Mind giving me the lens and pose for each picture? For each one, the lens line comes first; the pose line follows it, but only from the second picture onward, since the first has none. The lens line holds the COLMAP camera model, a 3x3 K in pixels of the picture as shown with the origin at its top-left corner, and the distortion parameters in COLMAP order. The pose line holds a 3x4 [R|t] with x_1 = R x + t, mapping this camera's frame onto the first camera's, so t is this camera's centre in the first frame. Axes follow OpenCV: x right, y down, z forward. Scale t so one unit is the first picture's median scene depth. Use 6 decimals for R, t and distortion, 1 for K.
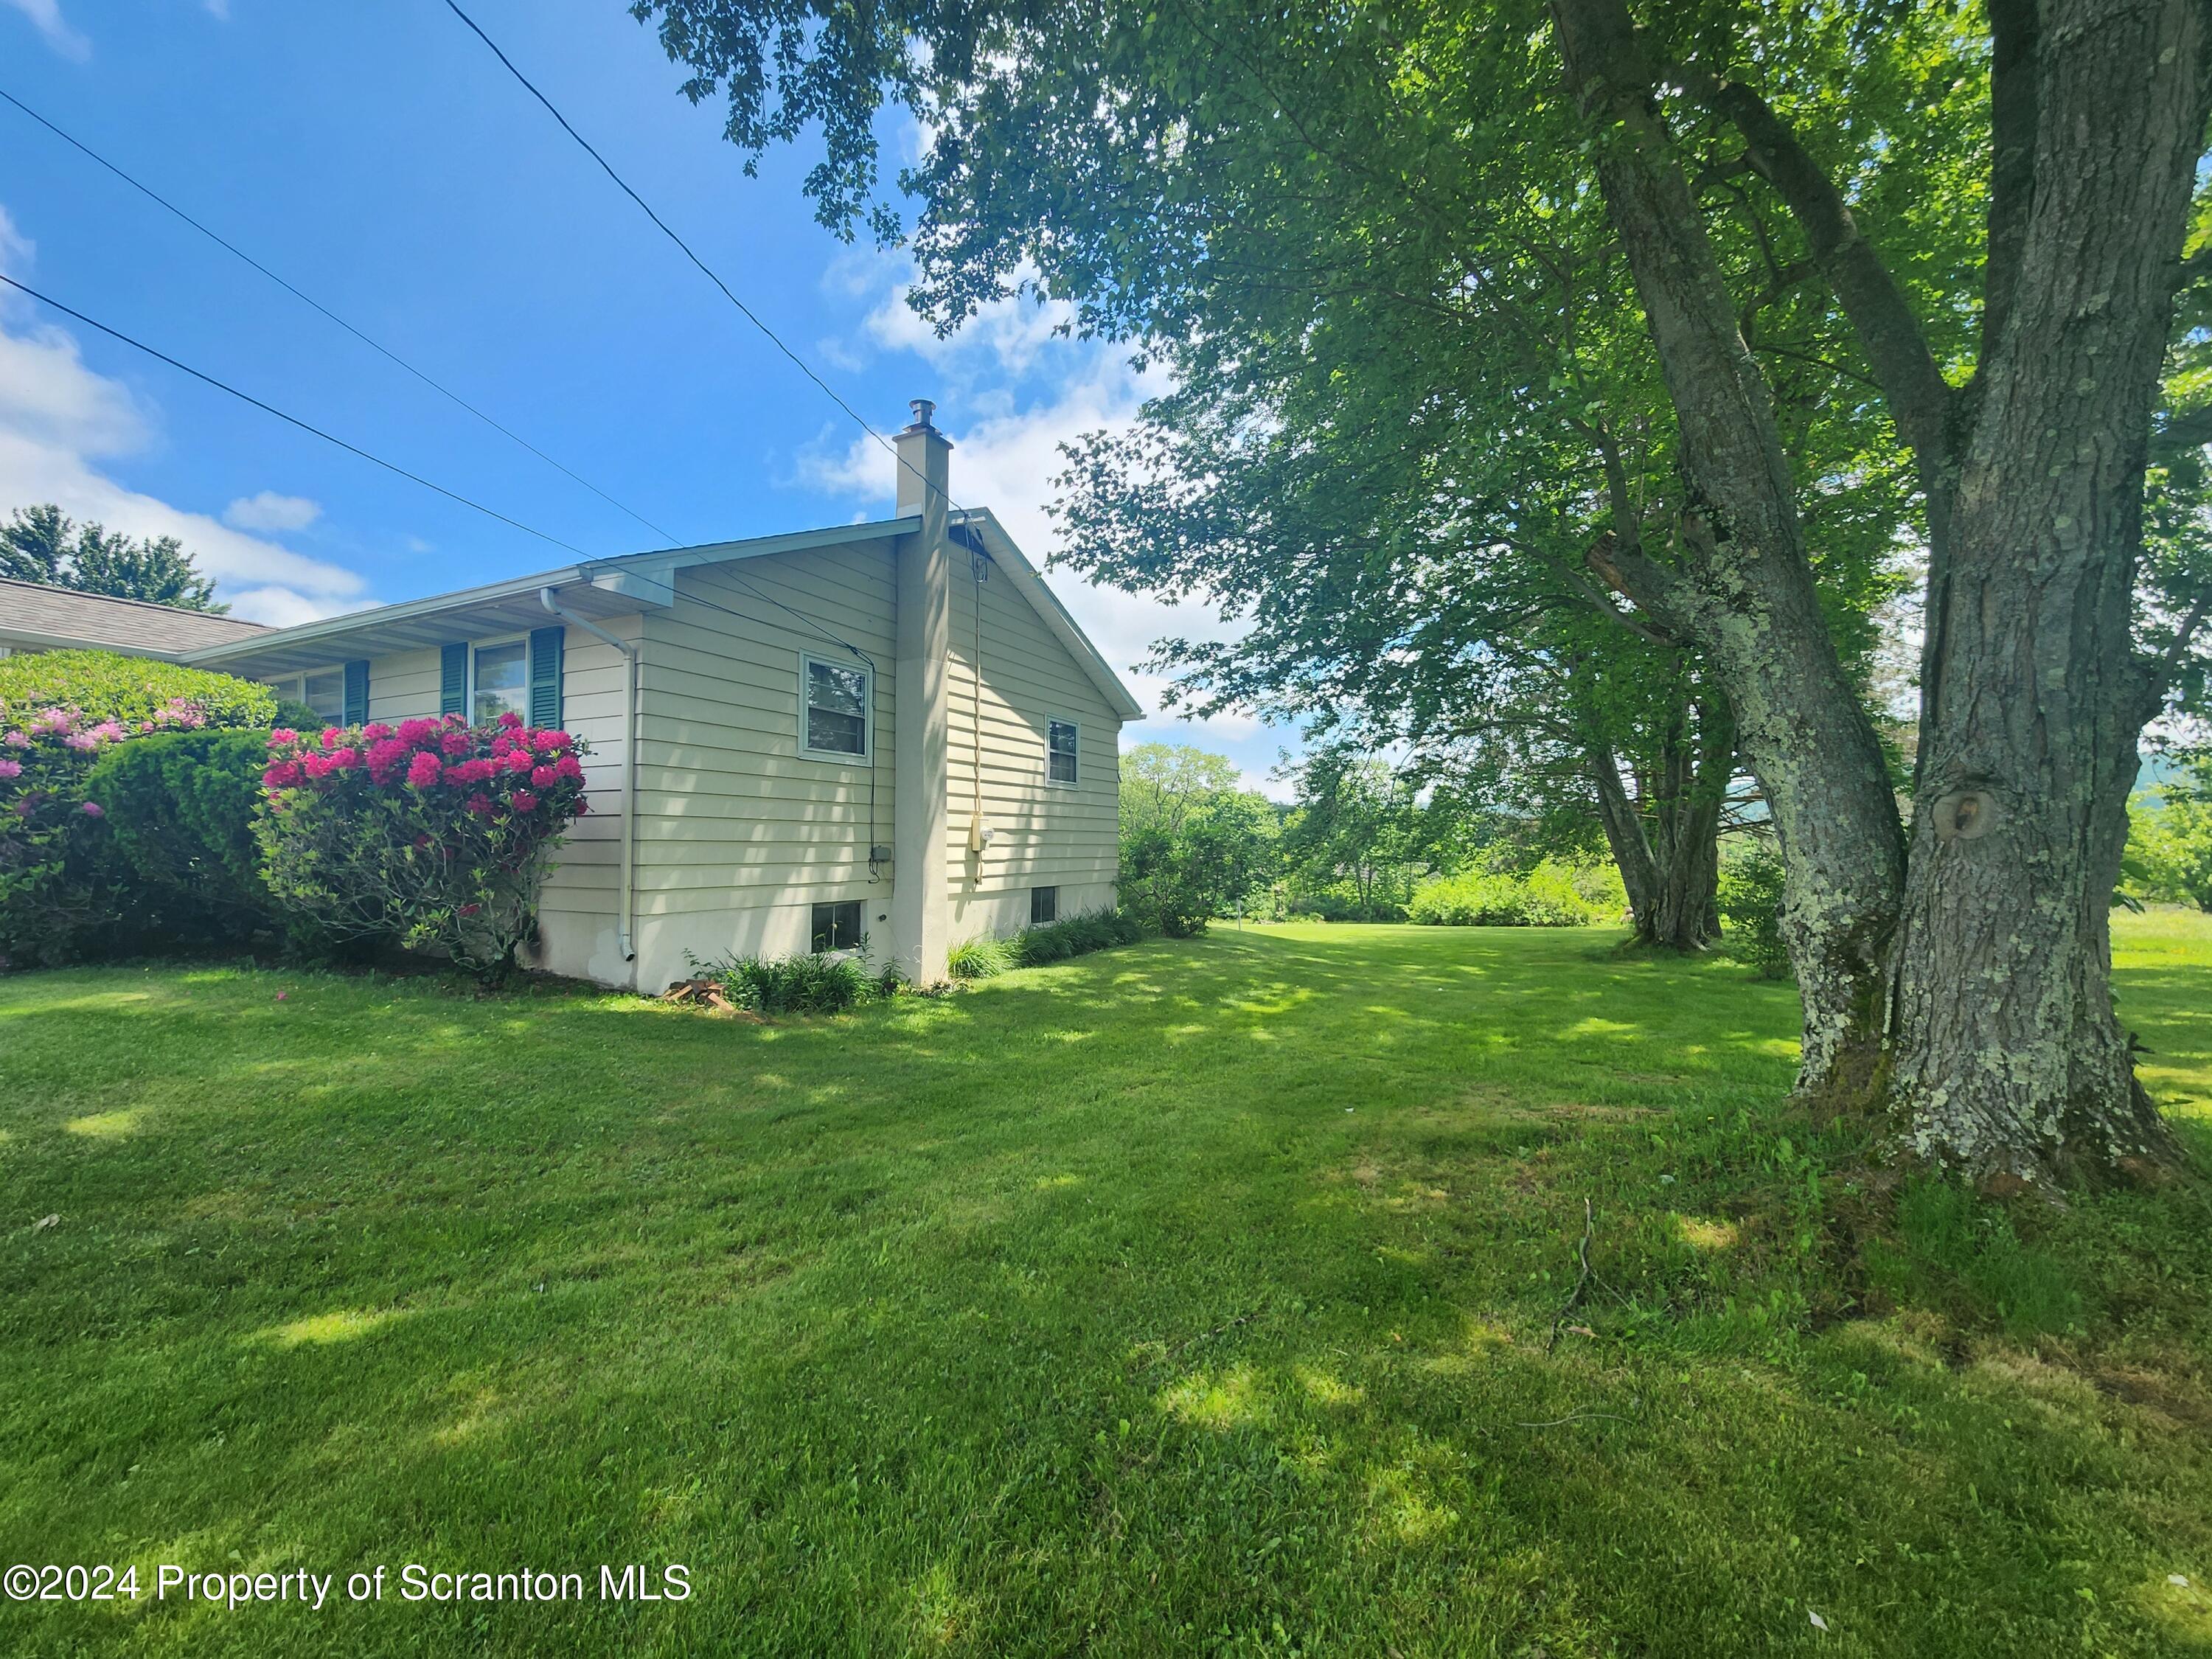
lens RADIAL K [[883.6, 0, 1081.8], [0, 883.6, 834.0], [0, 0, 1]] dist [-0.001885, -0.000060]
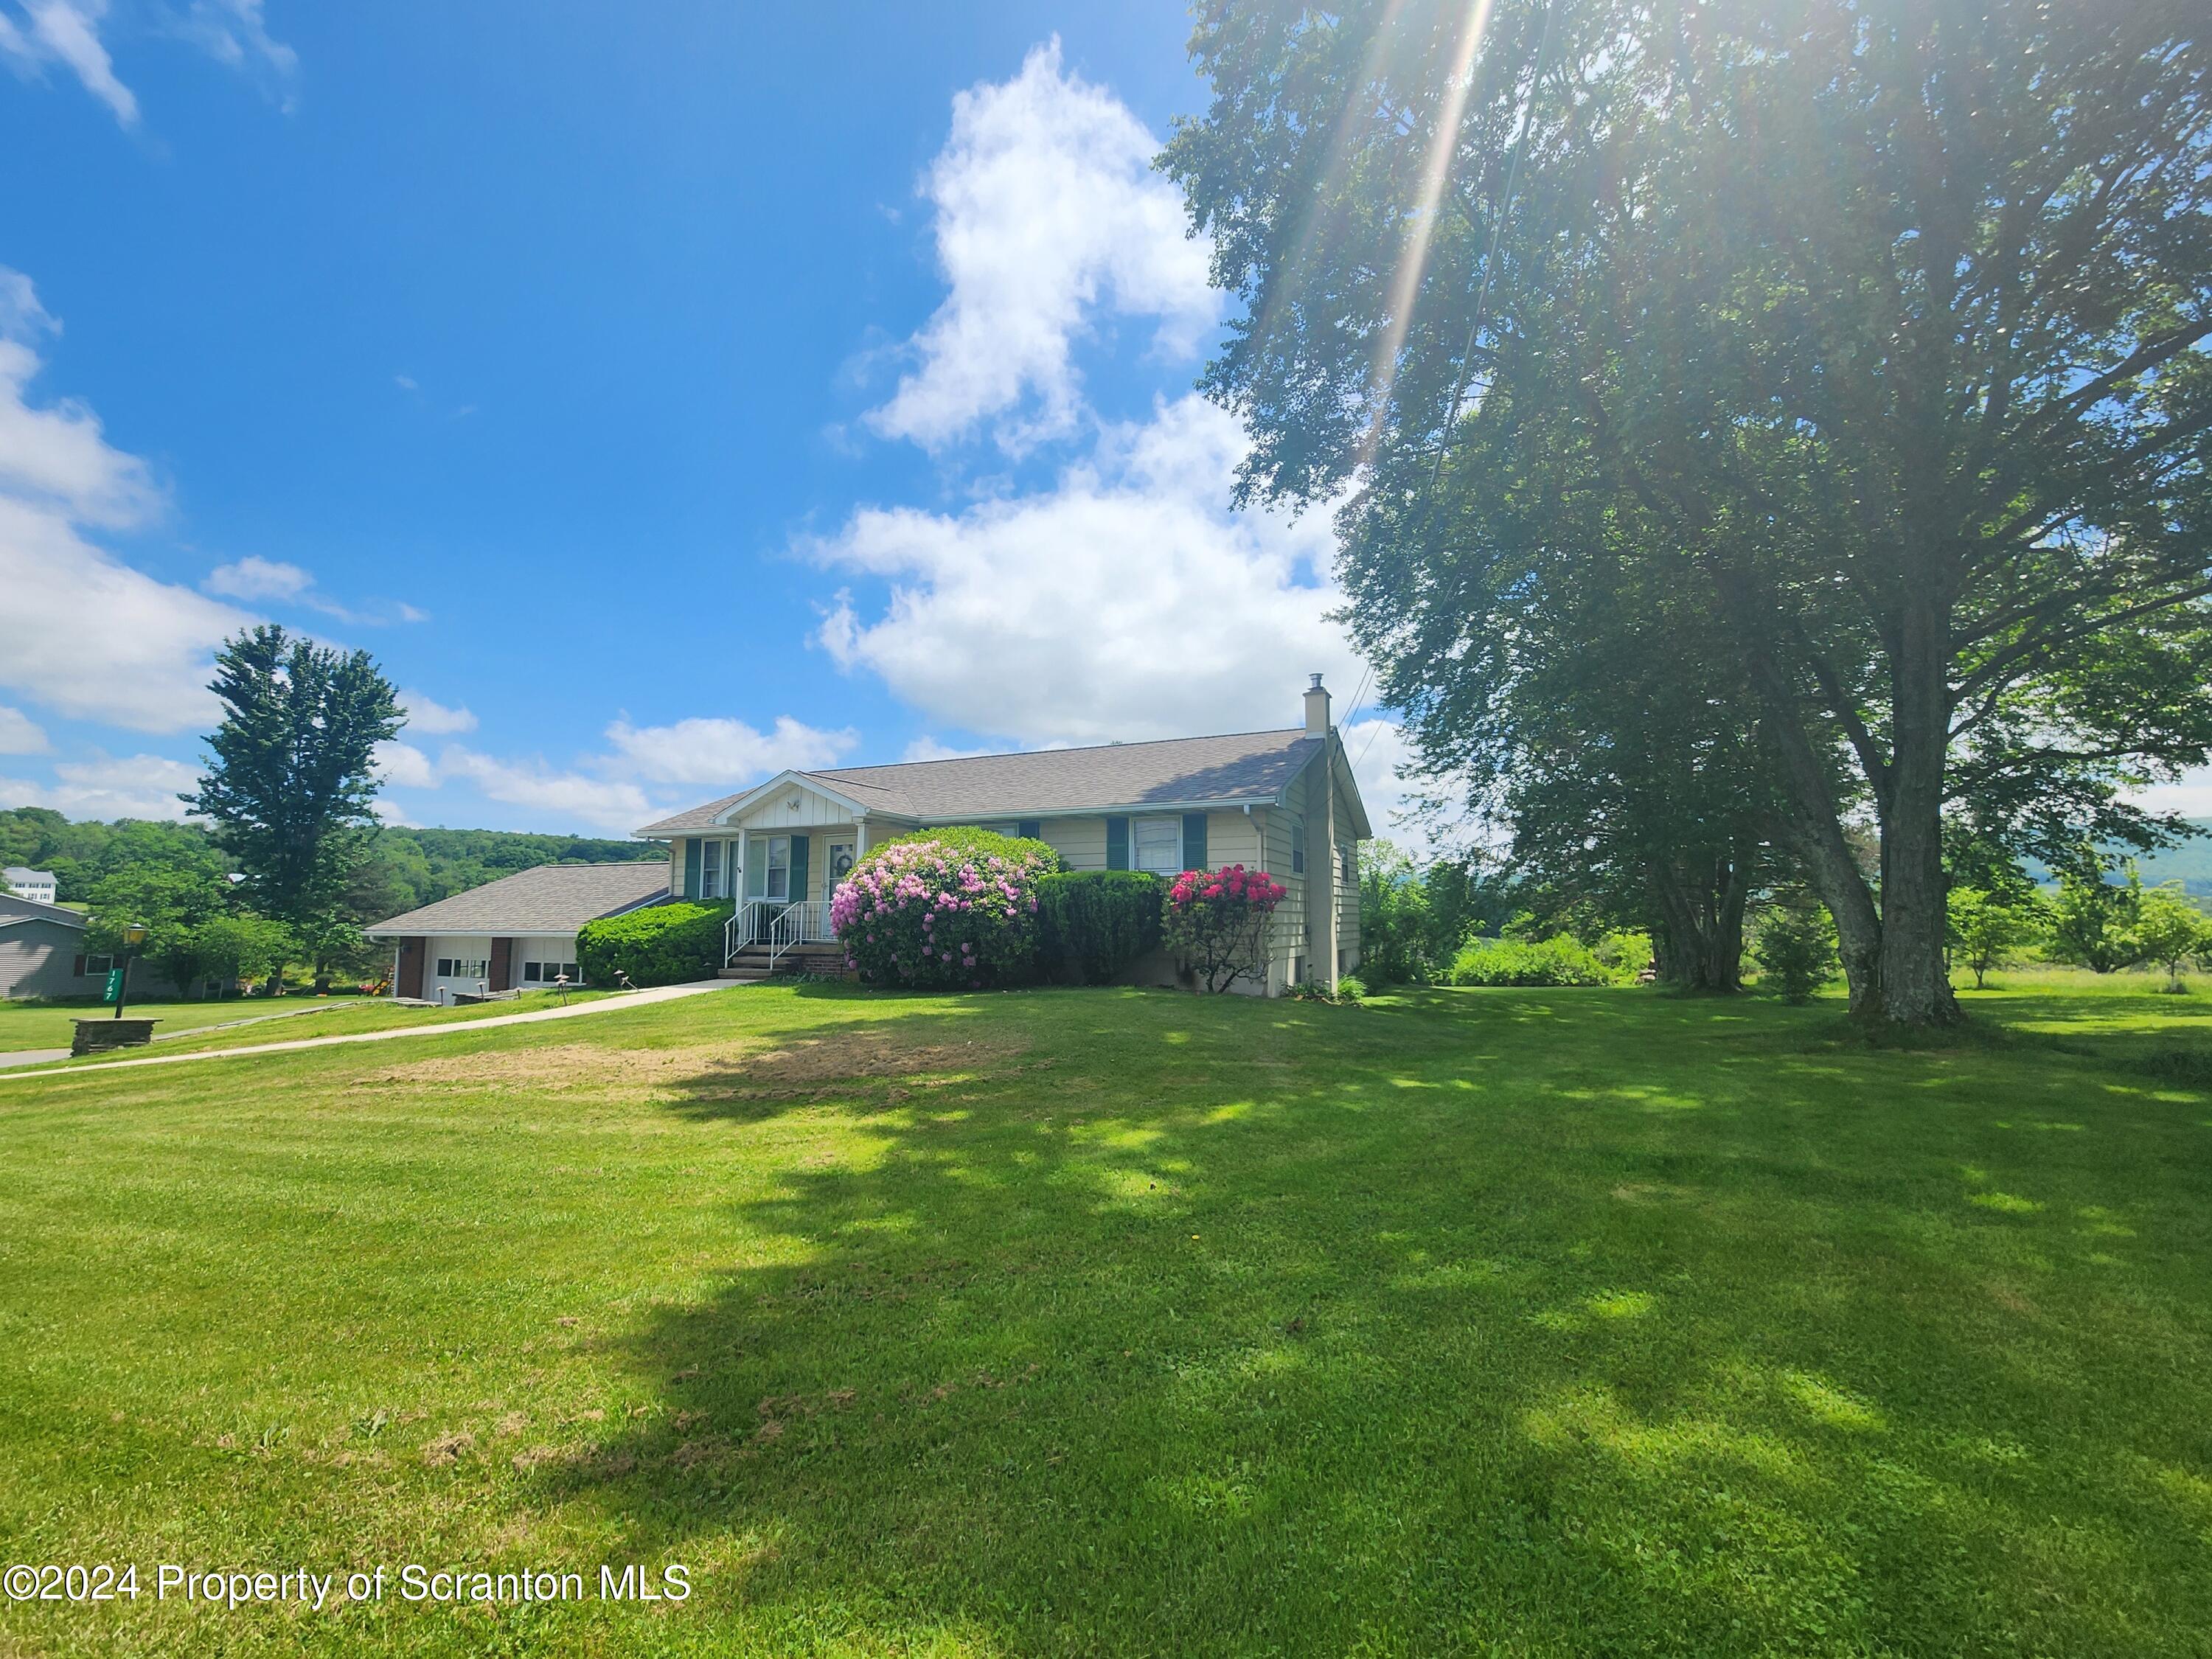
lens RADIAL K [[917.5, 0, 1097.4], [0, 917.5, 844.9], [0, 0, 1]] dist [0.024158, -0.000144]
pose [[0.997947, -0.004151, 0.063910, -0.472283], [0.008361, 0.997801, -0.065750, -0.019381], [-0.063497, 0.066149, 0.995787, -0.492882]]
